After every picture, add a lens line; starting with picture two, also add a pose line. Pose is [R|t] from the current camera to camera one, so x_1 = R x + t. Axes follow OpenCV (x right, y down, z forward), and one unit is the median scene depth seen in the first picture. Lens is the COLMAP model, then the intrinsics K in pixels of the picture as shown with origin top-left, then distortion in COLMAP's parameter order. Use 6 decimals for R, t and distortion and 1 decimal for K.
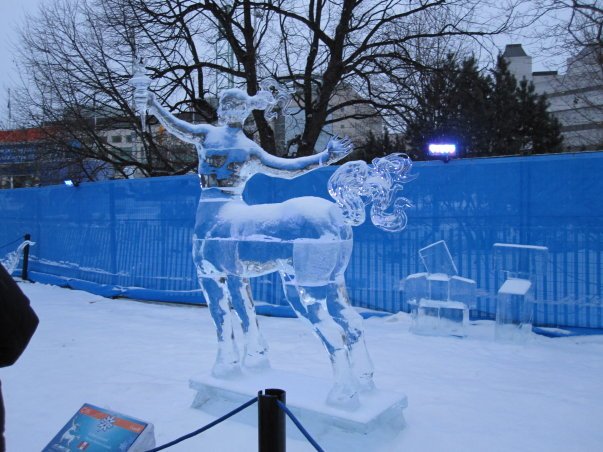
lens RADIAL K [[599.6, 0, 301.5], [0, 599.6, 226.0], [0, 0, 1]] dist [-0.070709, 0.002244]
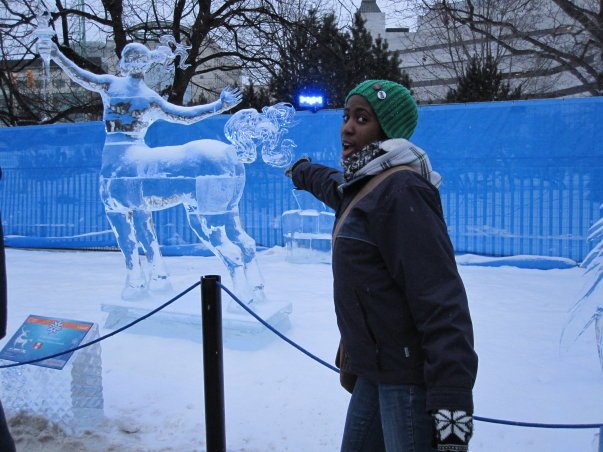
lens RADIAL K [[599.6, 0, 301.5], [0, 599.6, 226.0], [0, 0, 1]] dist [-0.070709, 0.002244]
pose [[0.972923, -0.029179, 0.229281, -0.068127], [0.010948, 0.996704, 0.080386, 0.023345], [-0.230871, -0.075699, 0.970035, -0.159470]]
